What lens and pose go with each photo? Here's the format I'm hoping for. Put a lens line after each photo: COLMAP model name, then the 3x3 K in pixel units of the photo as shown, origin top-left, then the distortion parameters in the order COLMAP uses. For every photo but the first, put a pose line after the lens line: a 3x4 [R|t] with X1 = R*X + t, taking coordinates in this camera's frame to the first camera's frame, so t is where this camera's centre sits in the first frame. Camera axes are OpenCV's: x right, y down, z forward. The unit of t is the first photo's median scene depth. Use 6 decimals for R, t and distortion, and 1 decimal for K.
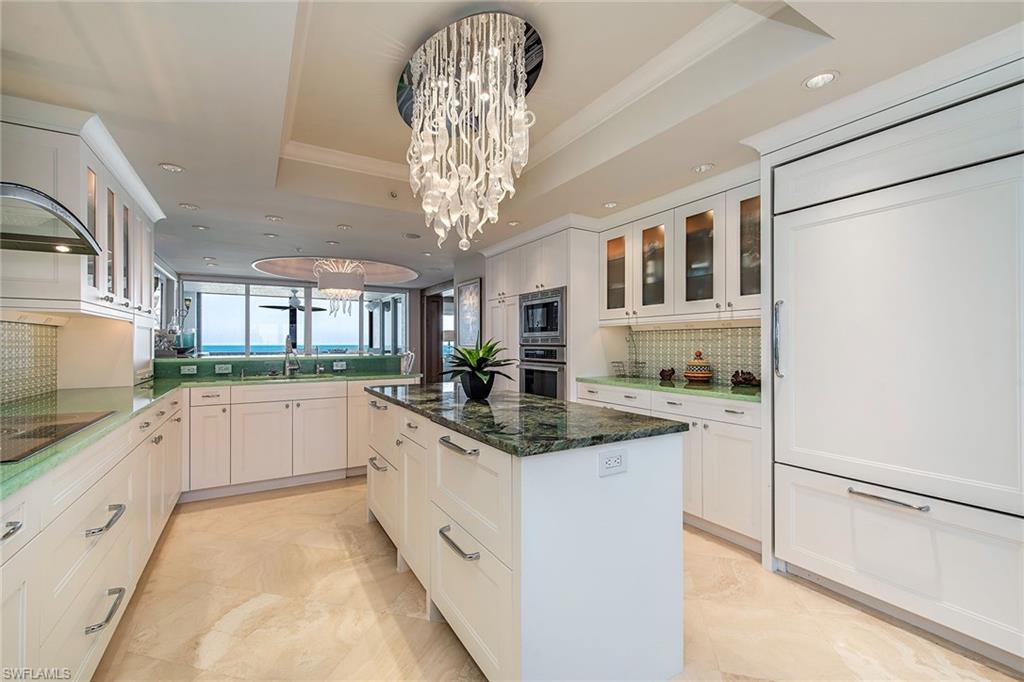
lens RADIAL K [[436.4, 0, 512.0], [0, 436.4, 341.0], [0, 0, 1]] dist [-0.000024, -0.000024]
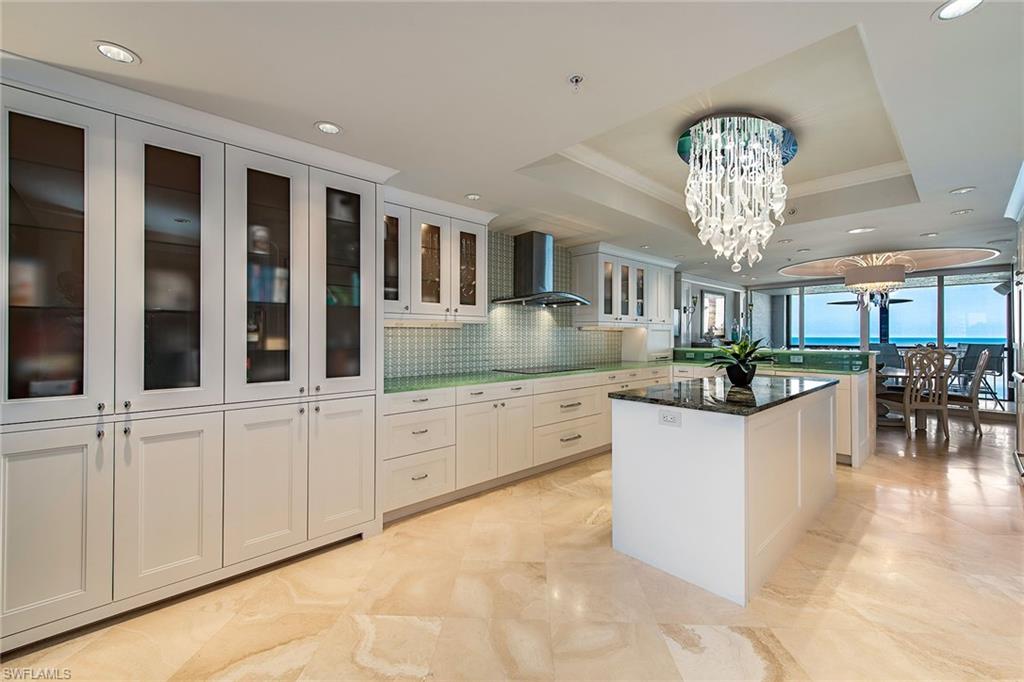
lens RADIAL K [[408.5, 0, 512.0], [0, 408.5, 341.0], [0, 0, 1]] dist [0.007999, -0.000314]
pose [[0.208784, 0.015608, -0.977837, 0.297592], [0.002588, 0.999860, 0.016512, -0.006557], [0.977958, -0.005978, 0.208714, 0.021691]]
